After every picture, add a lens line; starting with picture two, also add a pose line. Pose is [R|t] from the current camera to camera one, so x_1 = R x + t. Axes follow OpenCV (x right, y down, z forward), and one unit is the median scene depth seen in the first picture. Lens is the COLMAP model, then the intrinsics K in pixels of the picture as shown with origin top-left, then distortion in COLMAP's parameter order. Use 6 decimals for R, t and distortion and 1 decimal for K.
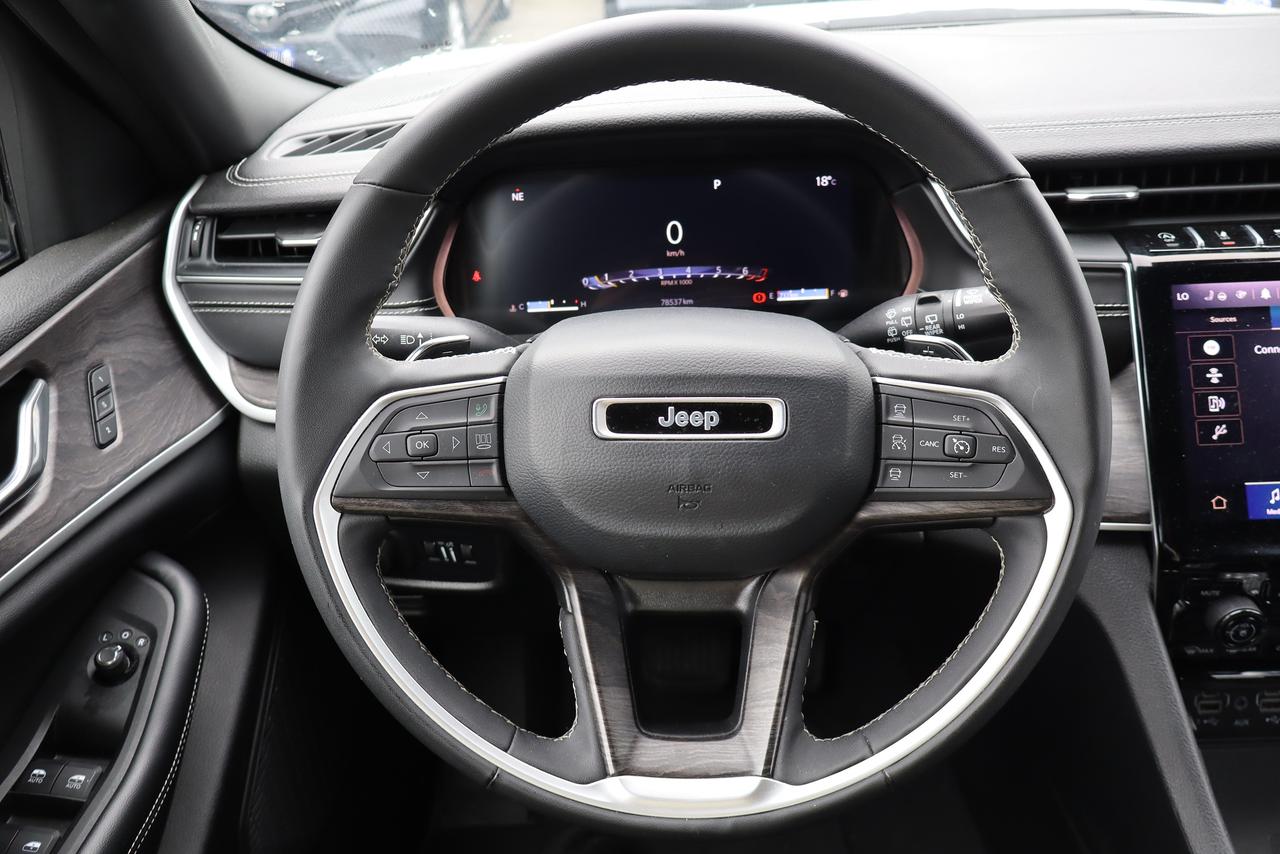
lens RADIAL K [[1060.0, 0, 640.0], [0, 1060.0, 427.0], [0, 0, 1]] dist [0.000981, 0.001143]
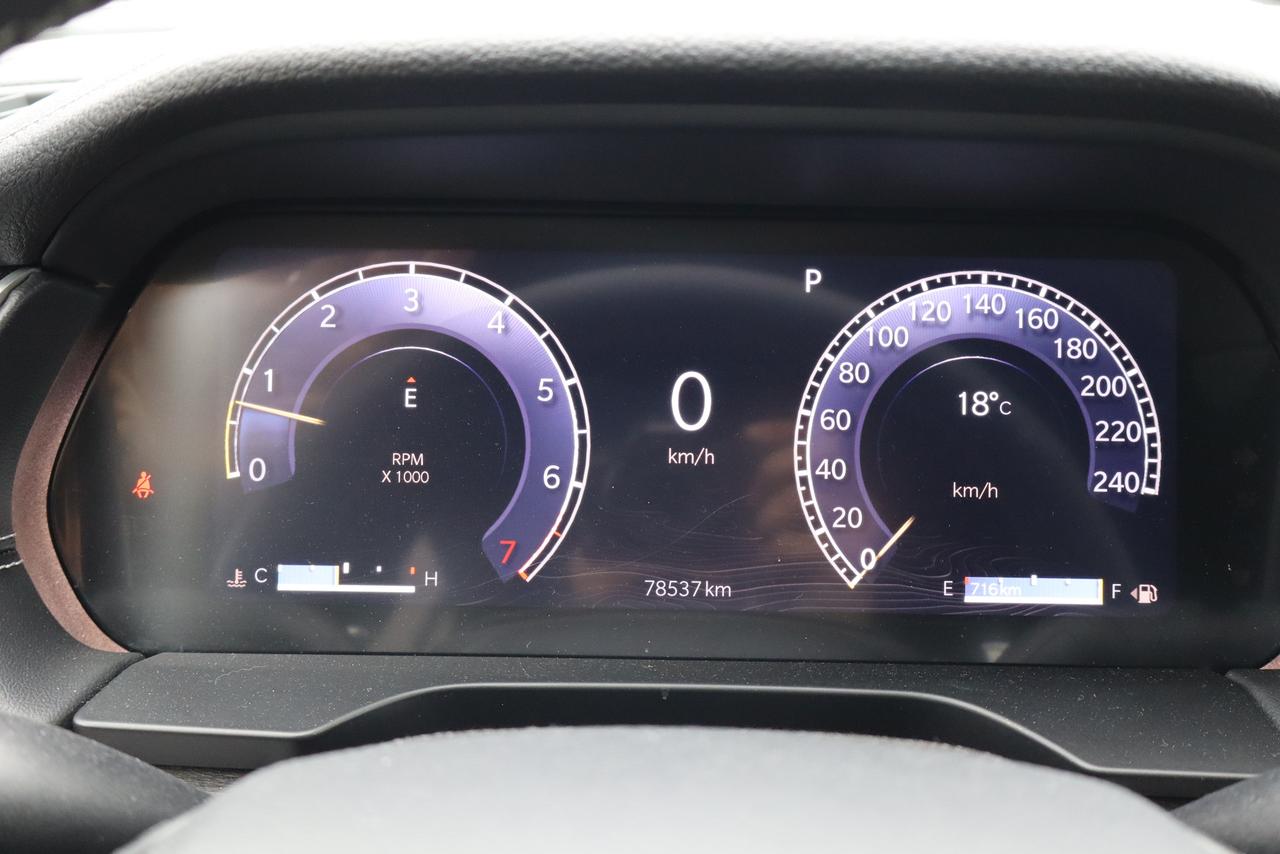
lens RADIAL K [[1683.4, 0, 640.0], [0, 1683.4, 427.0], [0, 0, 1]] dist [-0.013888, -0.011930]
pose [[0.998072, 0.061941, -0.004024, 0.017429], [-0.061221, 0.971615, -0.228510, -0.039343], [-0.010245, 0.228316, 0.973533, 0.428637]]
